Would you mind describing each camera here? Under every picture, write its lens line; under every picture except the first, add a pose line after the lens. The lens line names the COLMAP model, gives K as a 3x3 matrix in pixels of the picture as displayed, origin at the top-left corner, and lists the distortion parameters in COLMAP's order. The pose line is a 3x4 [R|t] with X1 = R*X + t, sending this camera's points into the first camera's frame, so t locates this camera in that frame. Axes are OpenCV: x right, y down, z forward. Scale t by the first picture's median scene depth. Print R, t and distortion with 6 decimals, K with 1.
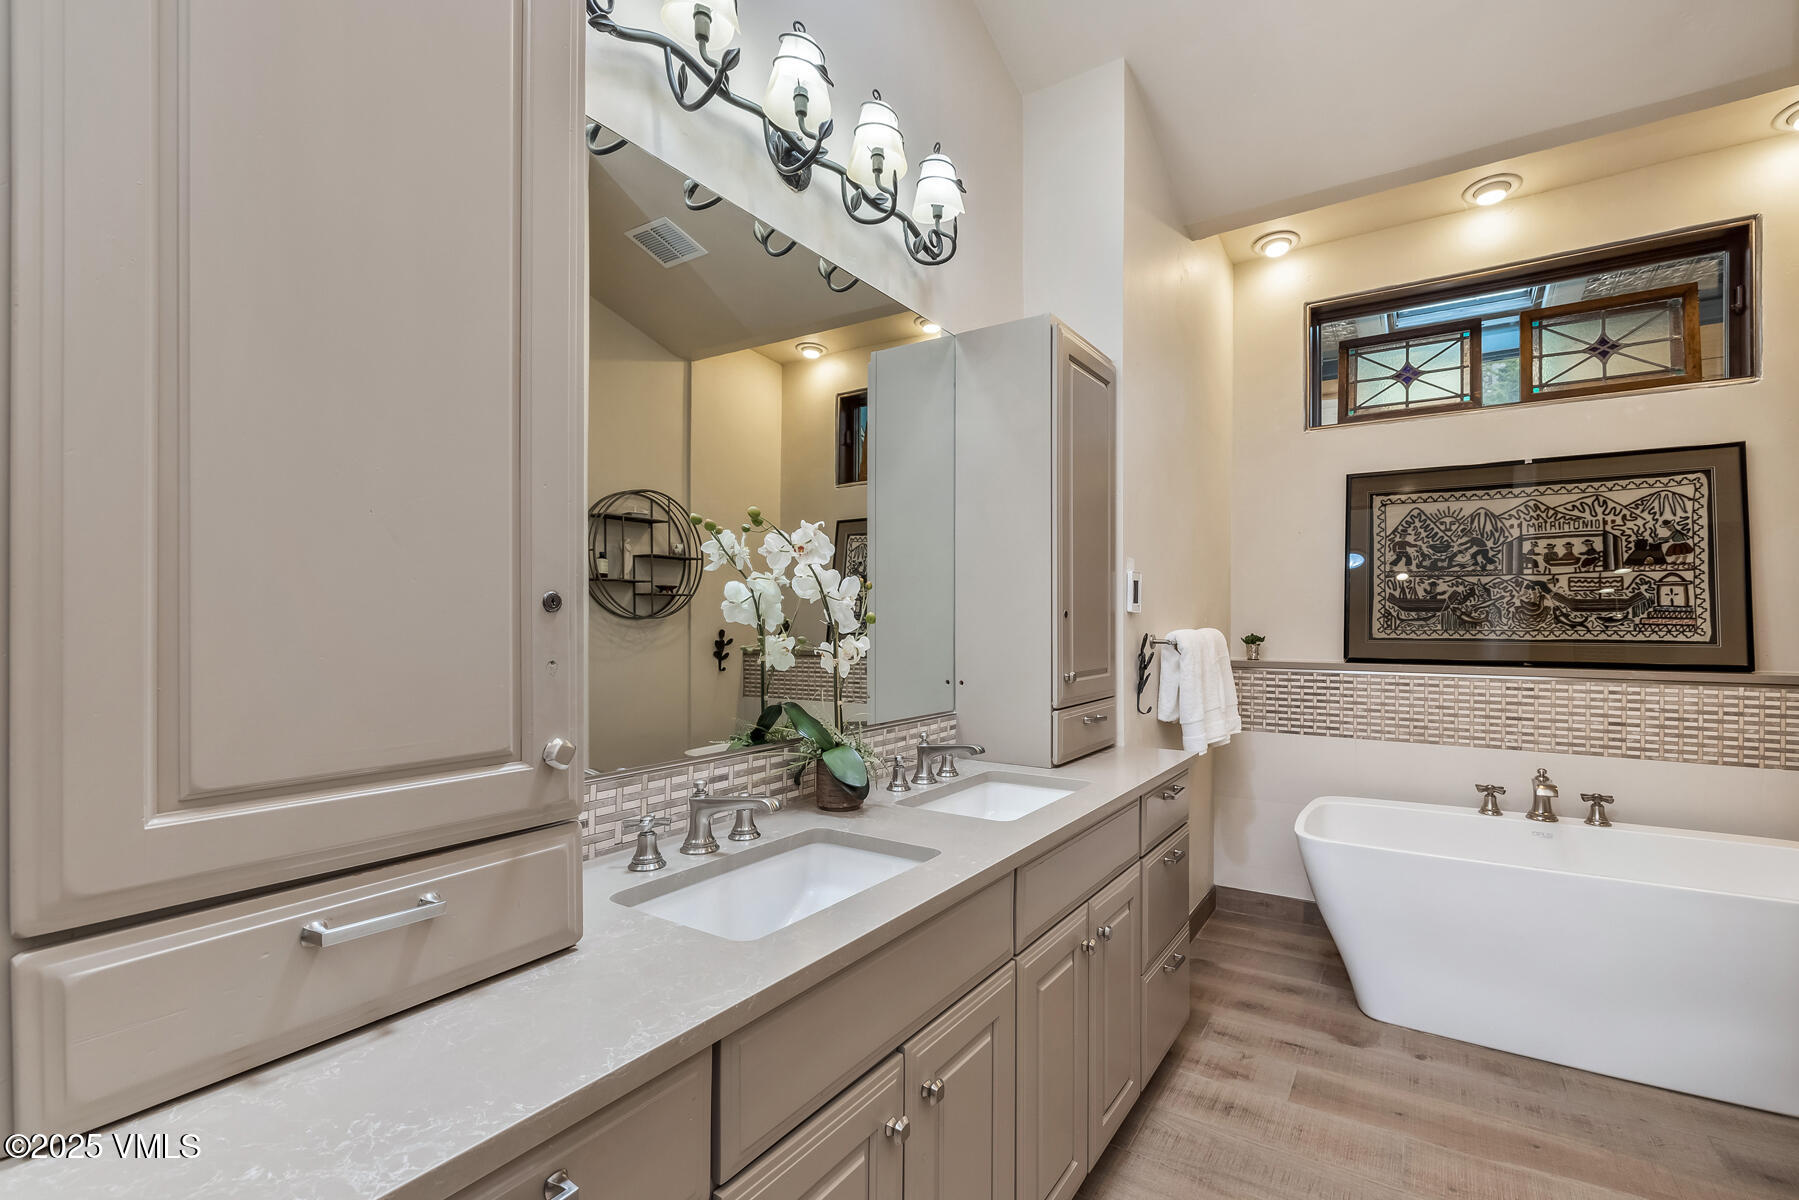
lens RADIAL K [[782.4, 0, 934.3], [0, 782.4, 623.7], [0, 0, 1]] dist [0.000209, 0.000047]
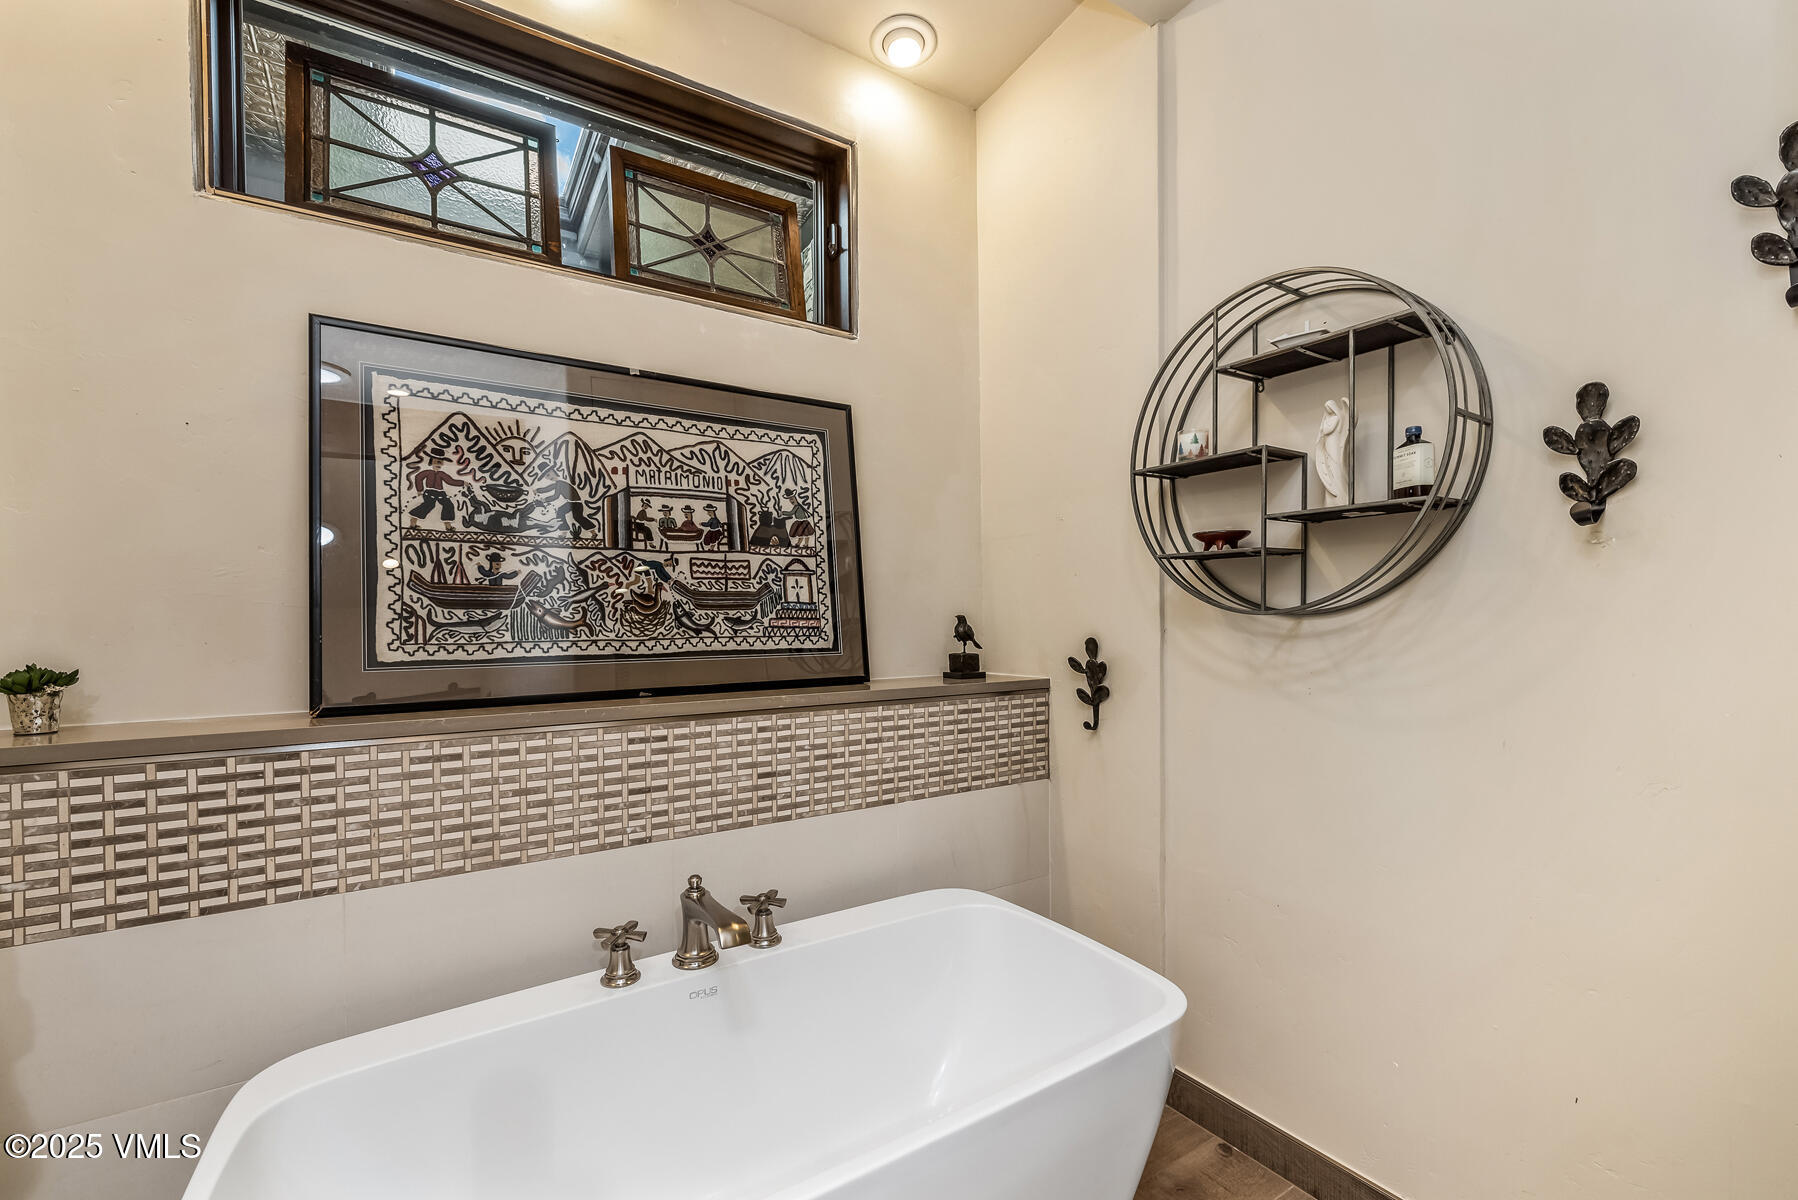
lens RADIAL K [[781.9, 0, 933.7], [0, 781.9, 623.7], [0, 0, 1]] dist [0.000209, 0.000047]
pose [[0.401249, -0.014096, 0.915861, 0.282984], [0.009299, 0.999893, 0.011315, -0.008890], [-0.915922, 0.003976, 0.401337, 0.542189]]
